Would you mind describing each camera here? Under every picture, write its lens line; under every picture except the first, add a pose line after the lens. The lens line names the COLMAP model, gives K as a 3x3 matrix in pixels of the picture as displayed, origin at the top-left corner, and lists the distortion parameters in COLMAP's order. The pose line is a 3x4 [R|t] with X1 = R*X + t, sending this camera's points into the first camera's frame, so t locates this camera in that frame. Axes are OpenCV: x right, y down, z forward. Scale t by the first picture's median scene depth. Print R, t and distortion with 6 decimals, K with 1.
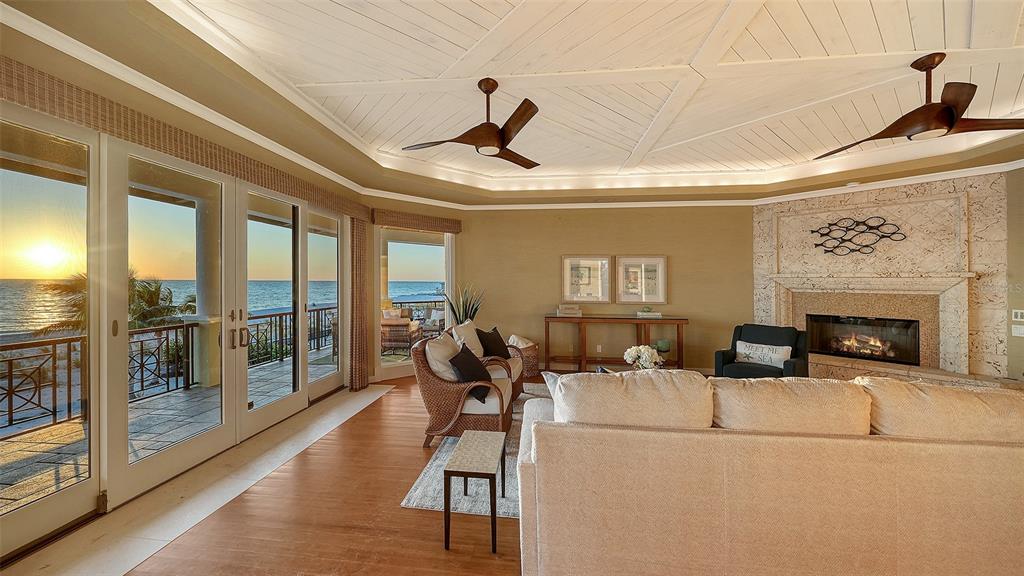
lens RADIAL K [[357.0, 0, 509.9], [0, 357.0, 283.1], [0, 0, 1]] dist [-0.000511, -0.000024]
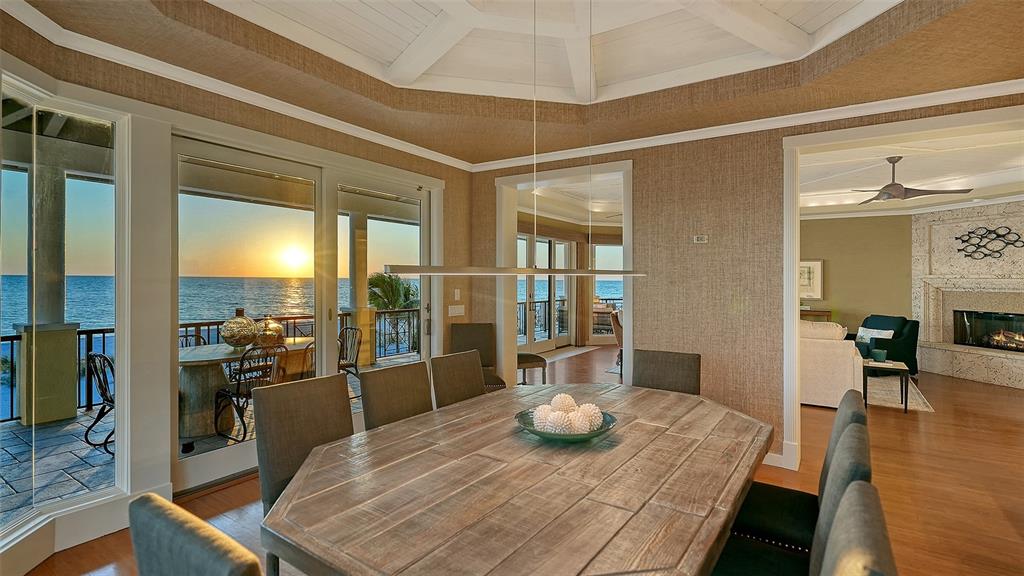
lens RADIAL K [[484.1, 0, 511.5], [0, 484.1, 283.8], [0, 0, 1]] dist [-0.001793, -0.000381]
pose [[0.878441, 0.007896, -0.477786, 0.348158], [-0.006847, 0.999969, 0.003937, 0.005198], [0.477802, -0.000187, 0.878468, -1.074008]]
